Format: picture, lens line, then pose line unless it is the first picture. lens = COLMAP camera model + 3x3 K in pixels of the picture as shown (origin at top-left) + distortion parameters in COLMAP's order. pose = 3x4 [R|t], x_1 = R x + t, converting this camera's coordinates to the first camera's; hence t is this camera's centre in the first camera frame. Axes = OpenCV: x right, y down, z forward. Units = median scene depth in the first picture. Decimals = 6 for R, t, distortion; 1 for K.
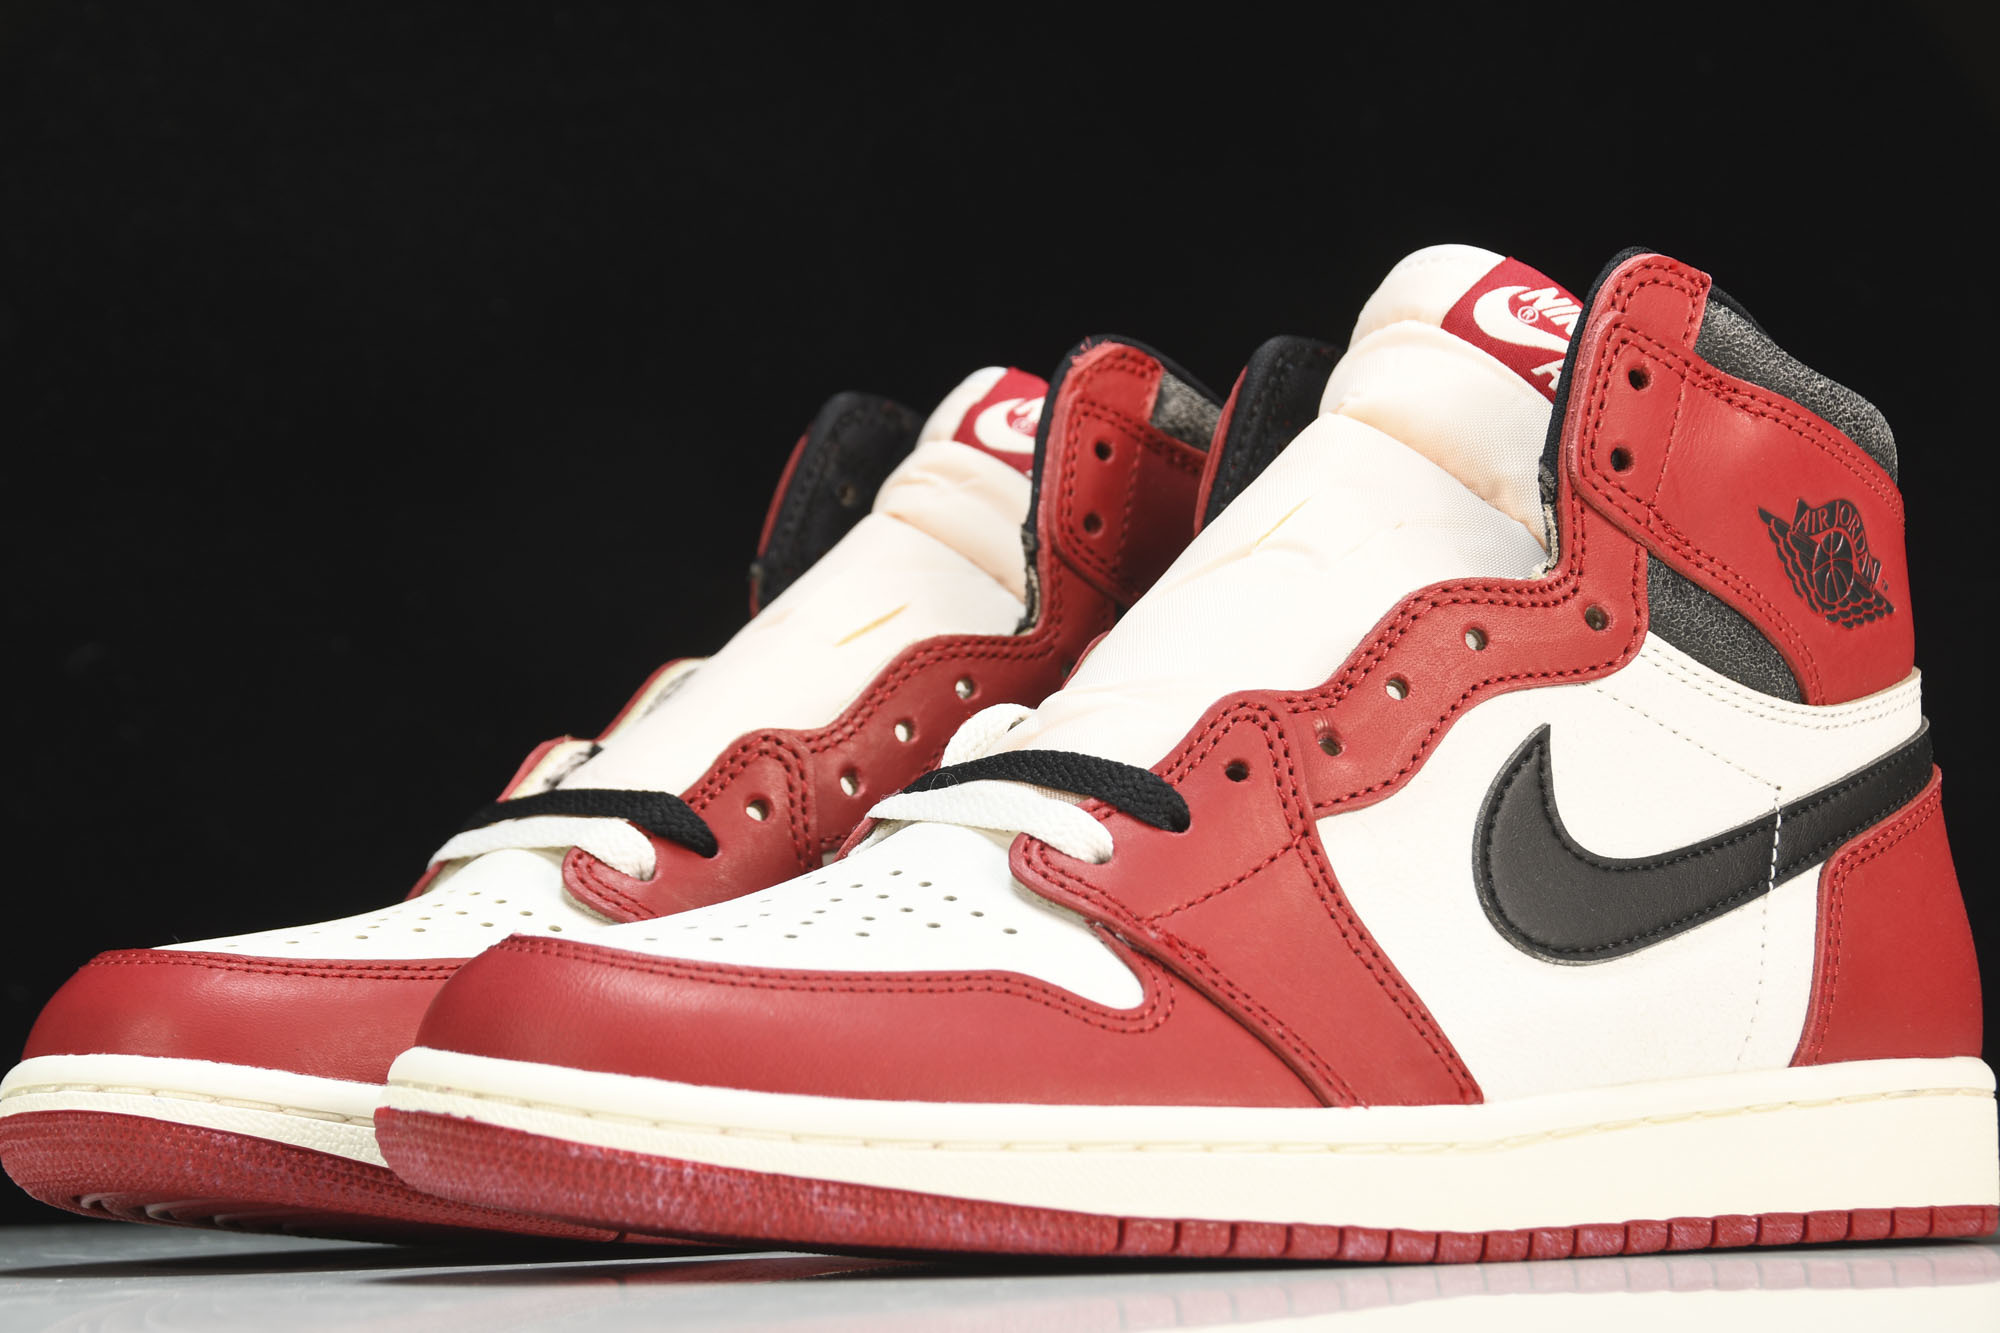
lens RADIAL K [[5071.6, 0, 1000.0], [0, 5071.6, 666.5], [0, 0, 1]] dist [0.241221, 0.584890]
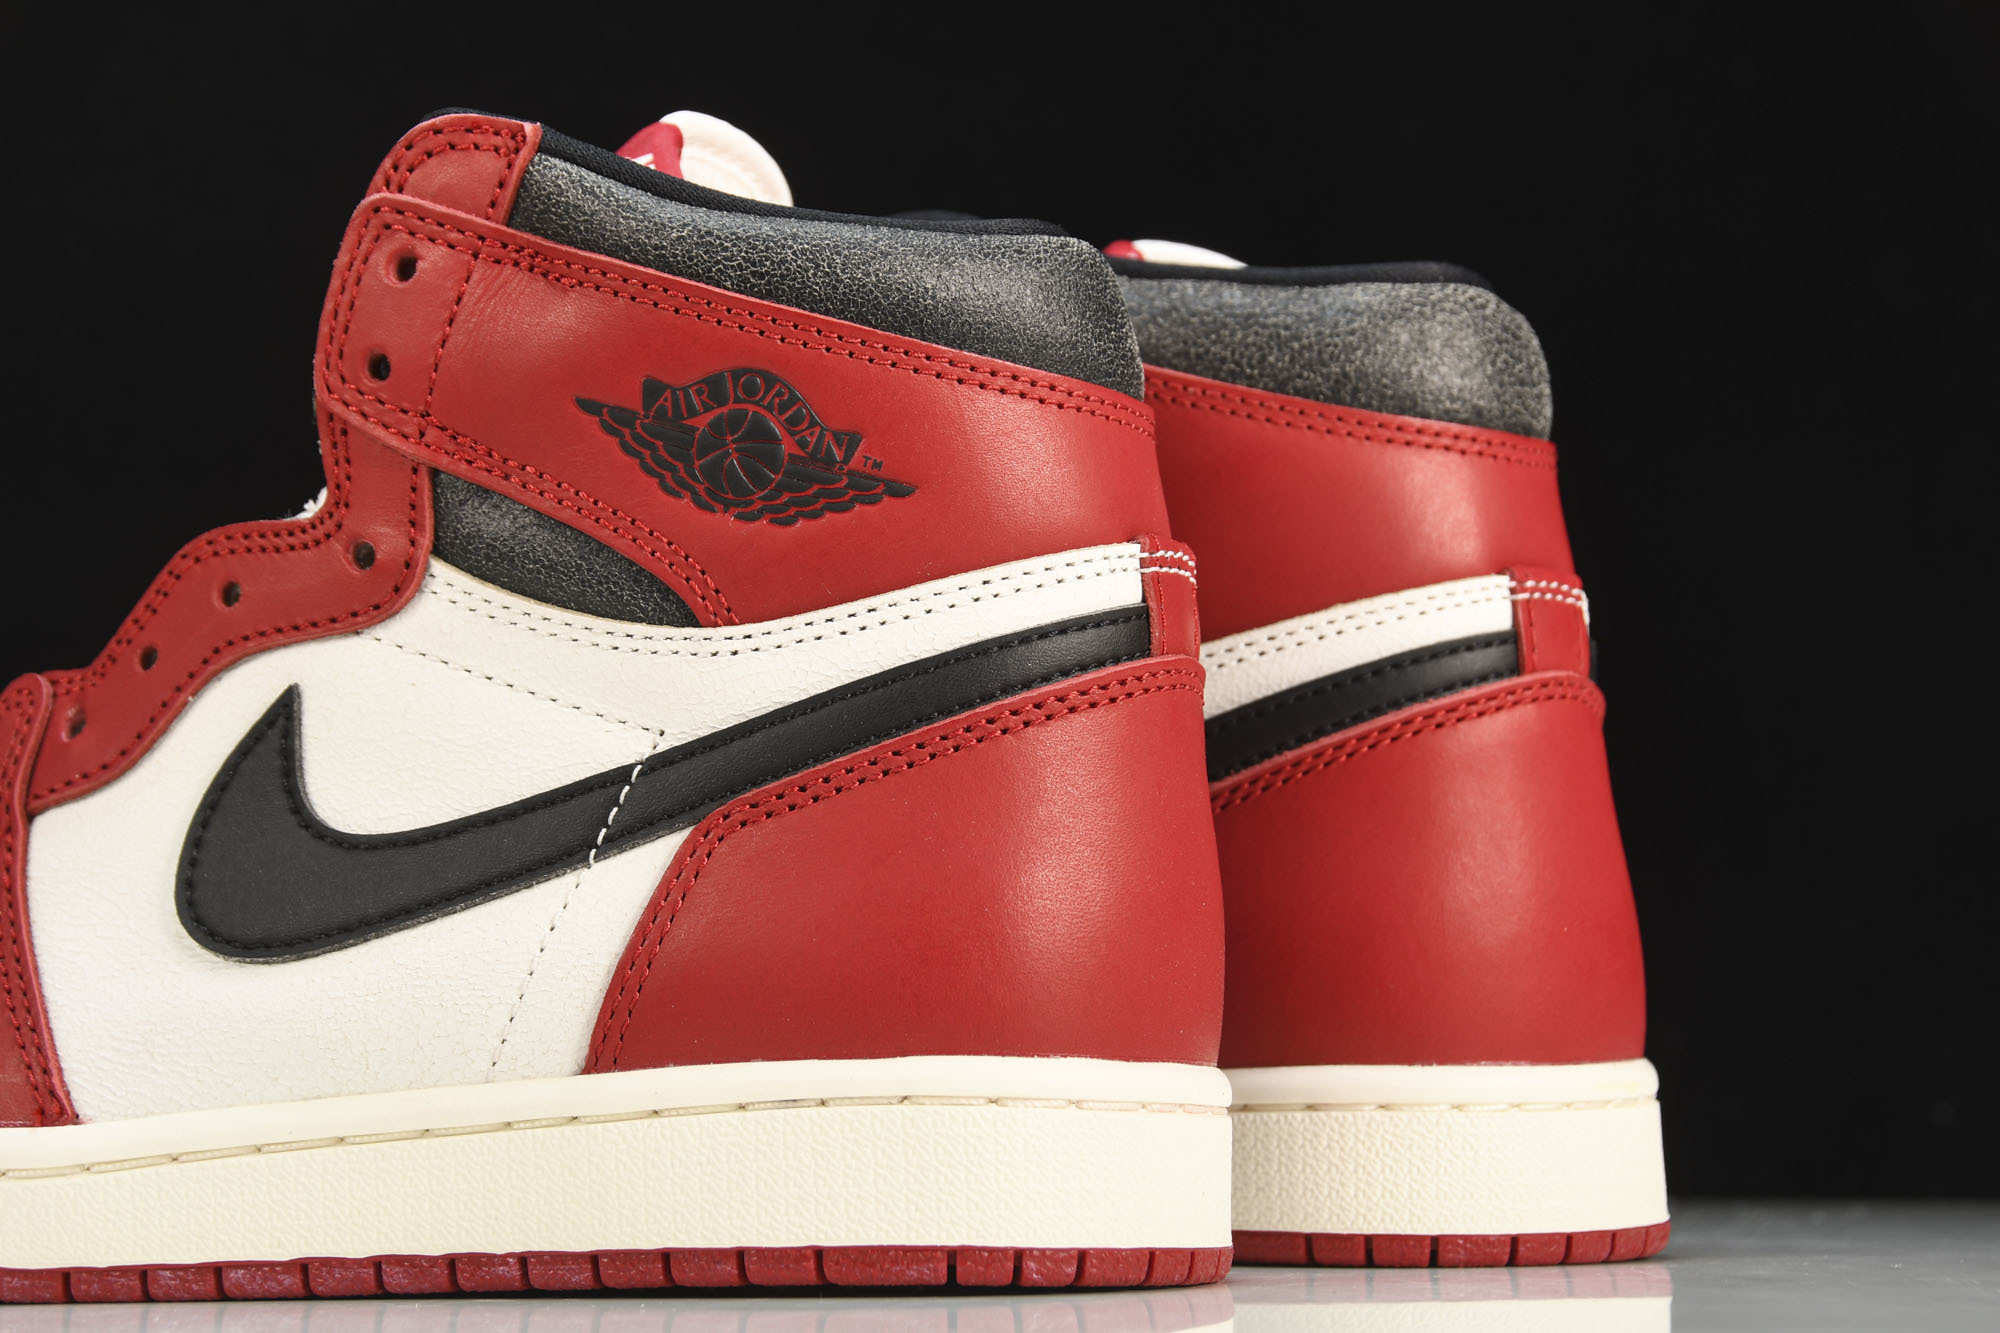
lens RADIAL K [[5071.6, 0, 1000.0], [0, 5071.6, 666.5], [0, 0, 1]] dist [0.241221, 0.584890]
pose [[0.526191, -0.057116, -0.848446, 0.893232], [0.081860, 0.996510, -0.016315, 0.031705], [0.846417, -0.060869, 0.529030, 0.628150]]
